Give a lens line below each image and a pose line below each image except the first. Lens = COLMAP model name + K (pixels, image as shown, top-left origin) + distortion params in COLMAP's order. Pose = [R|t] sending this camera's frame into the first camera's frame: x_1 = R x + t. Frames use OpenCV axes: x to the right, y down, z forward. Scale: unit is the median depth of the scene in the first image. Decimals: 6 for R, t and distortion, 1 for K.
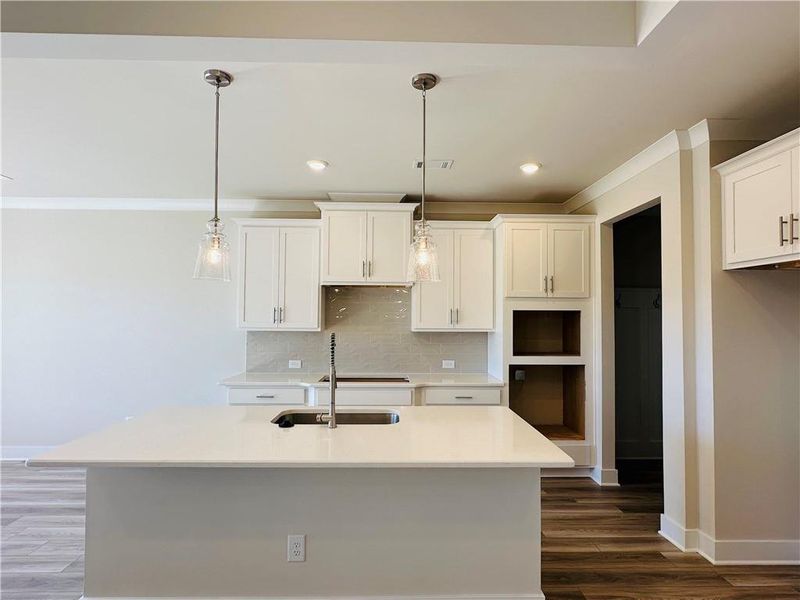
lens RADIAL K [[423.6, 0, 401.1], [0, 423.6, 304.6], [0, 0, 1]] dist [-0.002471, 0.000725]
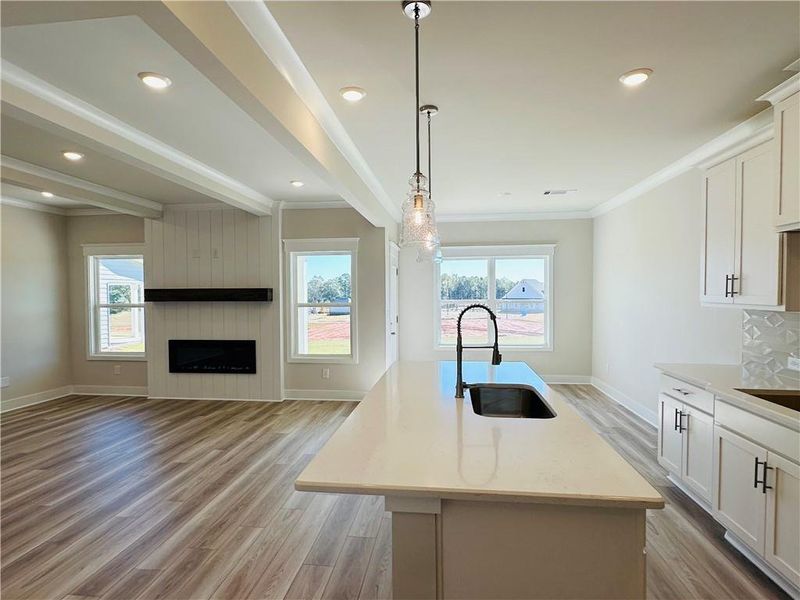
lens RADIAL K [[423.6, 0, 398.8], [0, 423.6, 303.4], [0, 0, 1]] dist [-0.002471, 0.000725]
pose [[-0.143734, 0.020283, -0.989408, 0.482464], [0.033333, 0.999322, 0.015644, 0.025642], [0.989055, -0.030731, -0.144313, 0.570820]]
